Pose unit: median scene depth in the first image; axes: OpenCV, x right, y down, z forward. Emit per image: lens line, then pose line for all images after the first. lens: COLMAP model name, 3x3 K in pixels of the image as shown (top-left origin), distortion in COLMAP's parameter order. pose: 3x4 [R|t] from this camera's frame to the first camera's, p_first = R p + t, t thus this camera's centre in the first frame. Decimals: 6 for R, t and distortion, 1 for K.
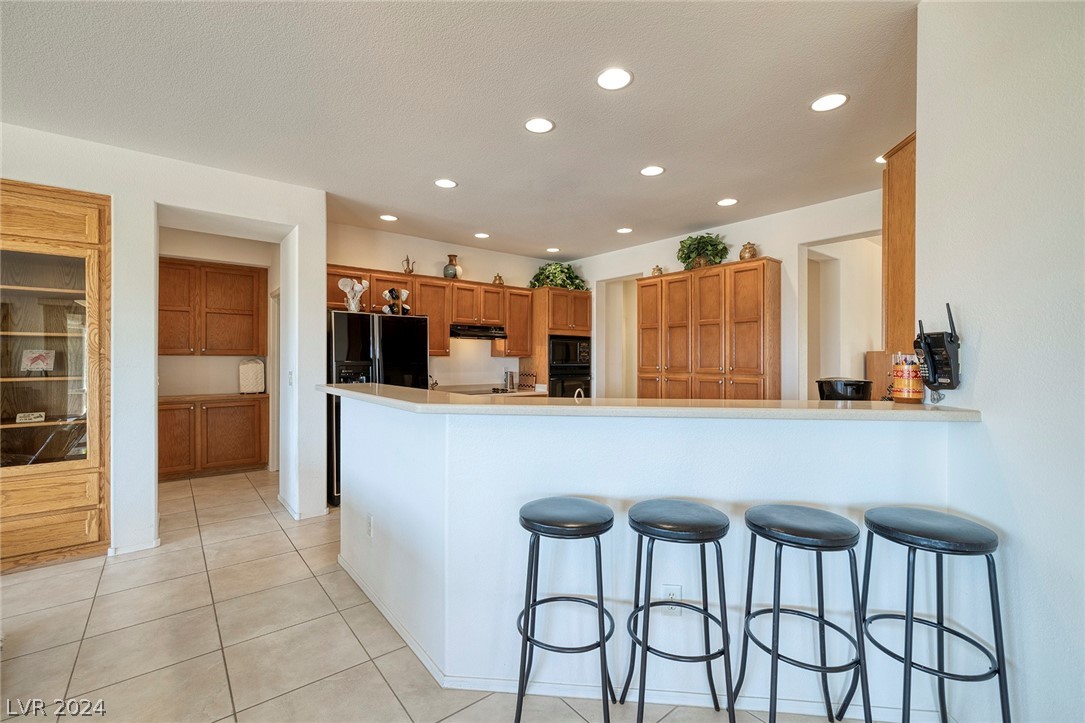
lens RADIAL K [[458.6, 0, 536.0], [0, 458.6, 355.5], [0, 0, 1]] dist [0.000865, 0.000064]
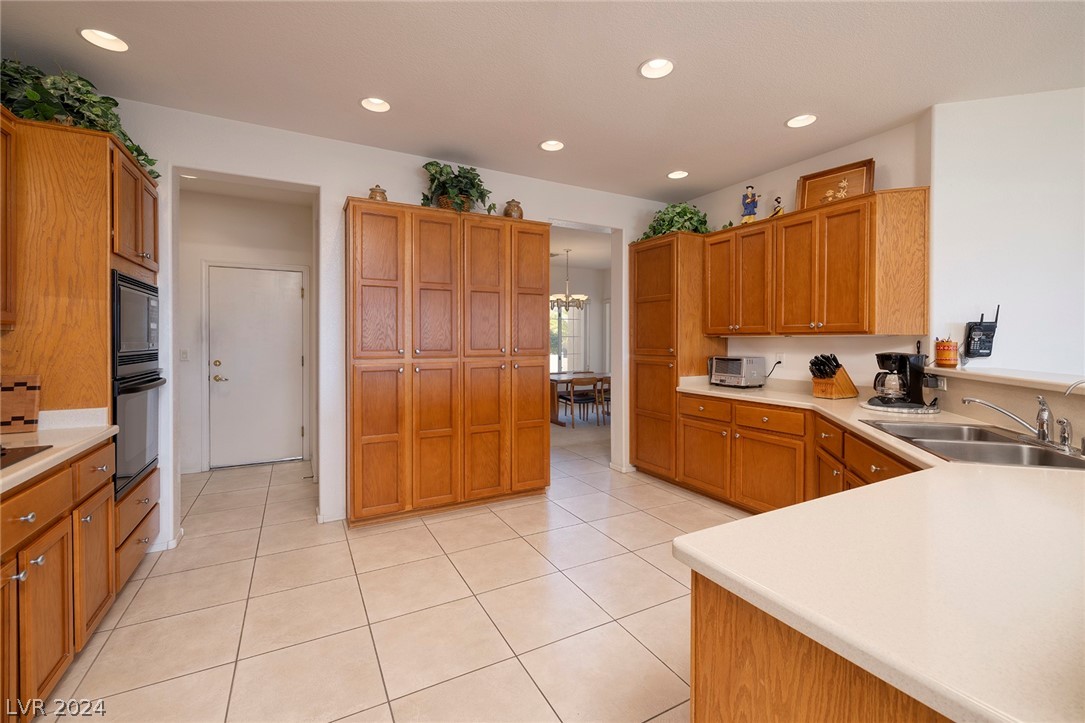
lens RADIAL K [[458.6, 0, 536.0], [0, 458.6, 355.5], [0, 0, 1]] dist [0.000865, 0.000064]
pose [[0.191497, -0.034637, 0.980882, -0.338633], [-0.007843, 0.999291, 0.036818, 0.007868], [-0.981462, -0.014744, 0.191089, 0.756865]]
